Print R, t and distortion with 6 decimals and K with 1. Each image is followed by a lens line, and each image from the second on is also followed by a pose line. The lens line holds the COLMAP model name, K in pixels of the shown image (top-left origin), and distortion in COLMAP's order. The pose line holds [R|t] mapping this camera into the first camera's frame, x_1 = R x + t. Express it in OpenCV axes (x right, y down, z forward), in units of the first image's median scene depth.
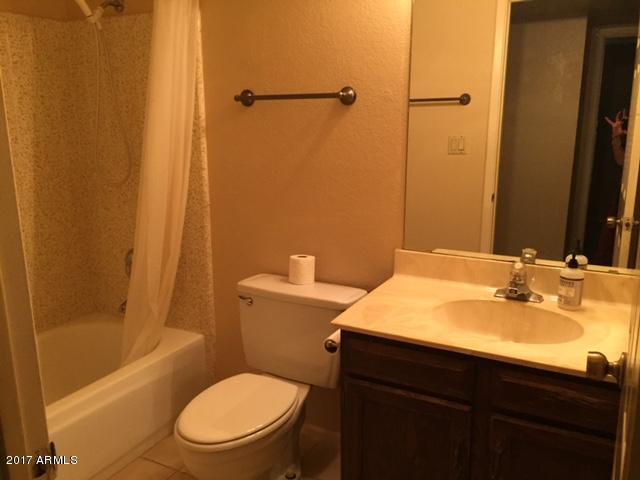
lens RADIAL K [[554.6, 0, 320.2], [0, 554.6, 240.7], [0, 0, 1]] dist [0.063651, -0.064823]
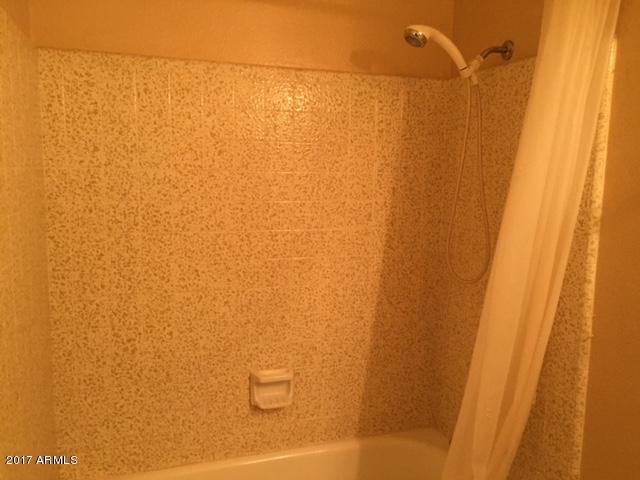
lens RADIAL K [[554.6, 0, 320.9], [0, 554.6, 243.6], [0, 0, 1]] dist [0.063651, -0.064823]
pose [[0.734540, 0.104453, -0.670477, -0.008183], [-0.164451, 0.986028, -0.026552, -0.101828], [0.658336, 0.129764, 0.741455, 0.309411]]
